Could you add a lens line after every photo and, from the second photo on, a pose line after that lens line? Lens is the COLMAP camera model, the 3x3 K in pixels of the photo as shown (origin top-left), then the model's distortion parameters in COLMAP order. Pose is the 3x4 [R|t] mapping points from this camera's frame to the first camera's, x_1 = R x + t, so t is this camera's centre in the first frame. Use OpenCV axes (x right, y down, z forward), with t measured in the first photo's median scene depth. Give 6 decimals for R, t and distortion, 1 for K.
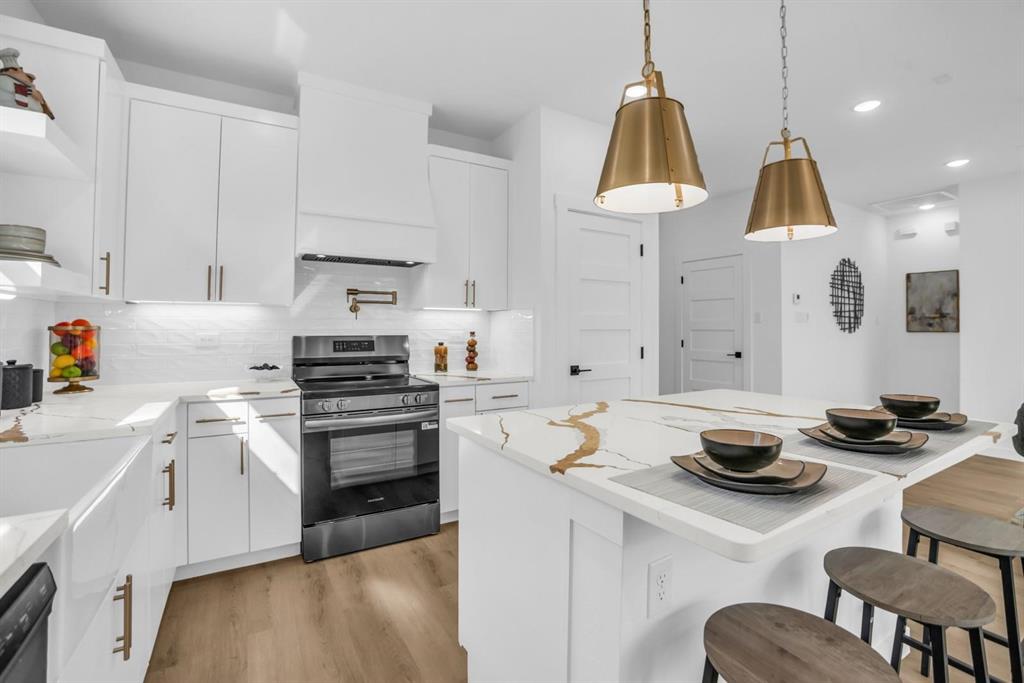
lens RADIAL K [[478.4, 0, 530.6], [0, 478.4, 319.2], [0, 0, 1]] dist [0.000610, 0.000224]
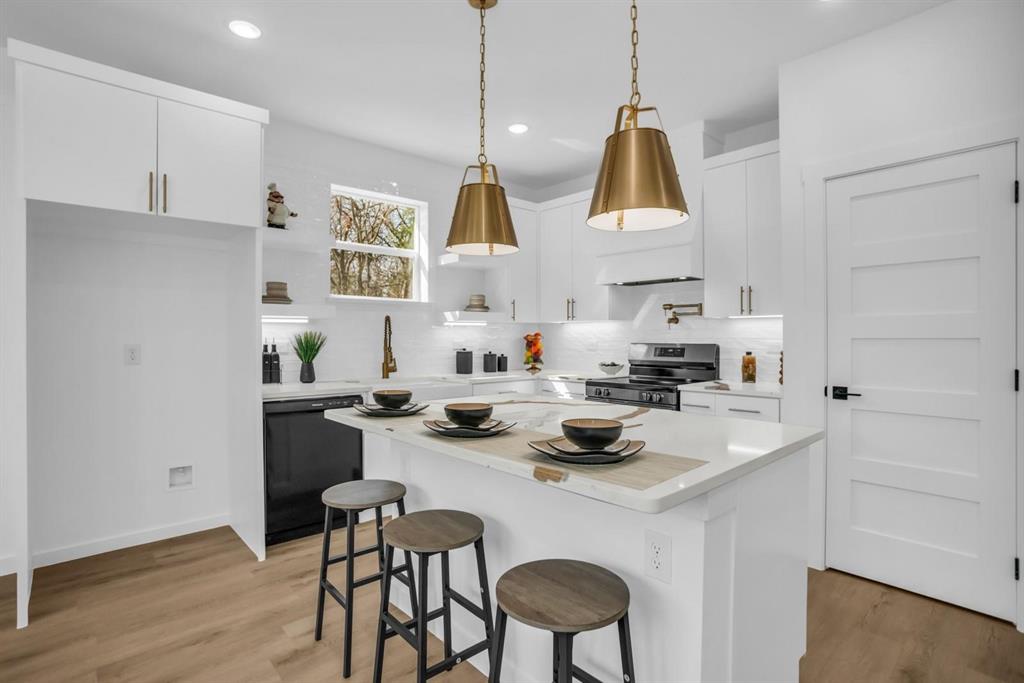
lens RADIAL K [[501.3, 0, 490.0], [0, 501.3, 342.0], [0, 0, 1]] dist [-0.001716, 0.036993]
pose [[0.149931, 0.002008, -0.988694, 0.800492], [0.017761, 0.999831, 0.004724, 0.016878], [0.988537, -0.018269, 0.149870, 0.374650]]
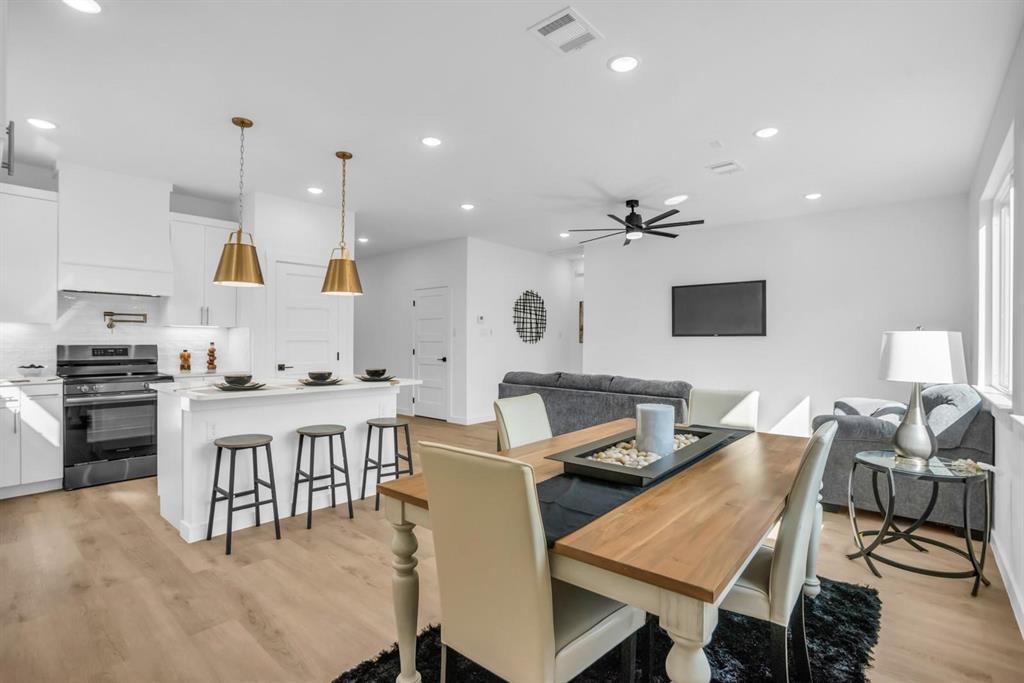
lens RADIAL K [[501.3, 0, 490.0], [0, 501.3, 342.0], [0, 0, 1]] dist [-0.001716, 0.036993]
pose [[0.971848, 0.000378, 0.235609, 0.374557], [-0.005648, 0.999749, 0.021690, -0.013015], [-0.235542, -0.022410, 0.971606, -0.732008]]
